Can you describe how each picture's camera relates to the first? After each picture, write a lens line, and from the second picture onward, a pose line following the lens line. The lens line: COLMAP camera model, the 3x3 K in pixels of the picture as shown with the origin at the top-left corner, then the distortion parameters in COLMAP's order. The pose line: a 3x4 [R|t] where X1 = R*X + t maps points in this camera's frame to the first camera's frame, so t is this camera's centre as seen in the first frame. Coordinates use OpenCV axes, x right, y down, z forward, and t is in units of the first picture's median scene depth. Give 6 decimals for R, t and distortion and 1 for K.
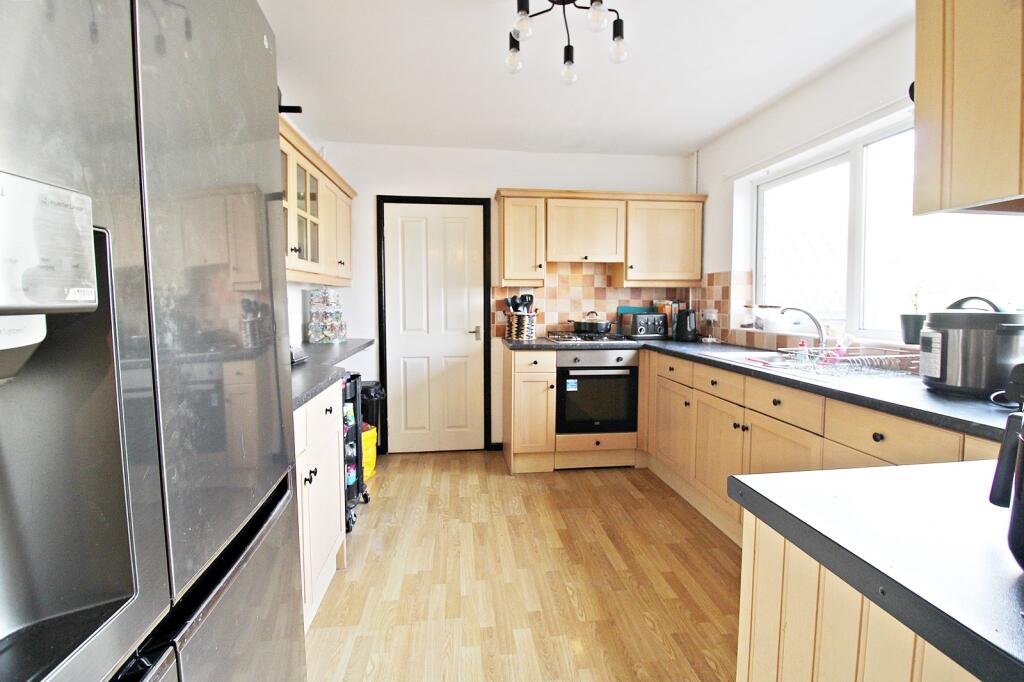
lens RADIAL K [[476.5, 0, 530.7], [0, 476.5, 338.1], [0, 0, 1]] dist [0.000985, -0.010982]
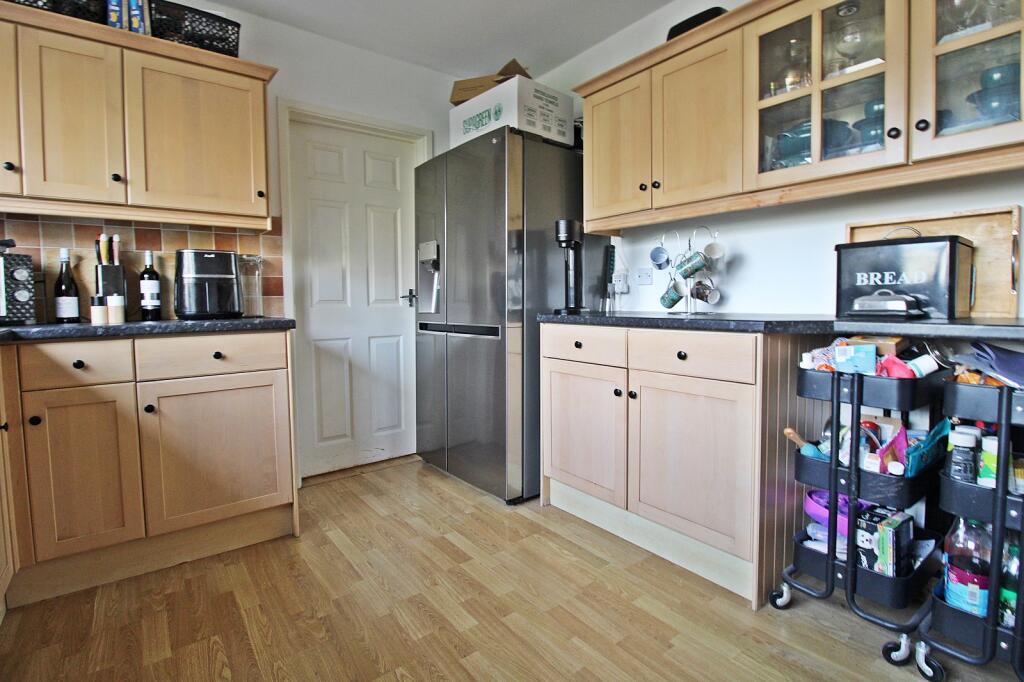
lens RADIAL K [[490.4, 0, 515.4], [0, 490.4, 328.3], [0, 0, 1]] dist [0.000859, -0.012790]
pose [[-0.874244, 0.034958, -0.484226, 0.246516], [-0.032464, 0.990962, 0.130154, -0.006852], [0.484400, 0.129507, -0.865208, 1.390800]]
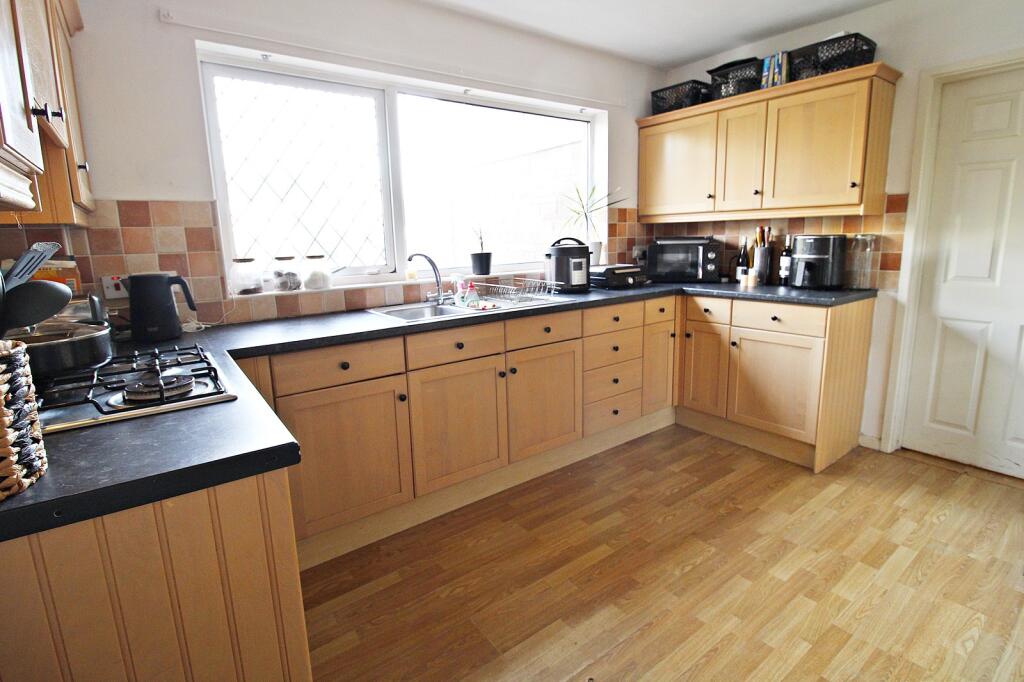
lens RADIAL K [[490.4, 0, 515.4], [0, 490.4, 328.3], [0, 0, 1]] dist [0.000859, -0.012790]
pose [[-0.467182, -0.152347, 0.870937, -0.467158], [0.096027, 0.970474, 0.221268, -0.134159], [-0.878931, 0.187005, -0.438759, 1.493852]]
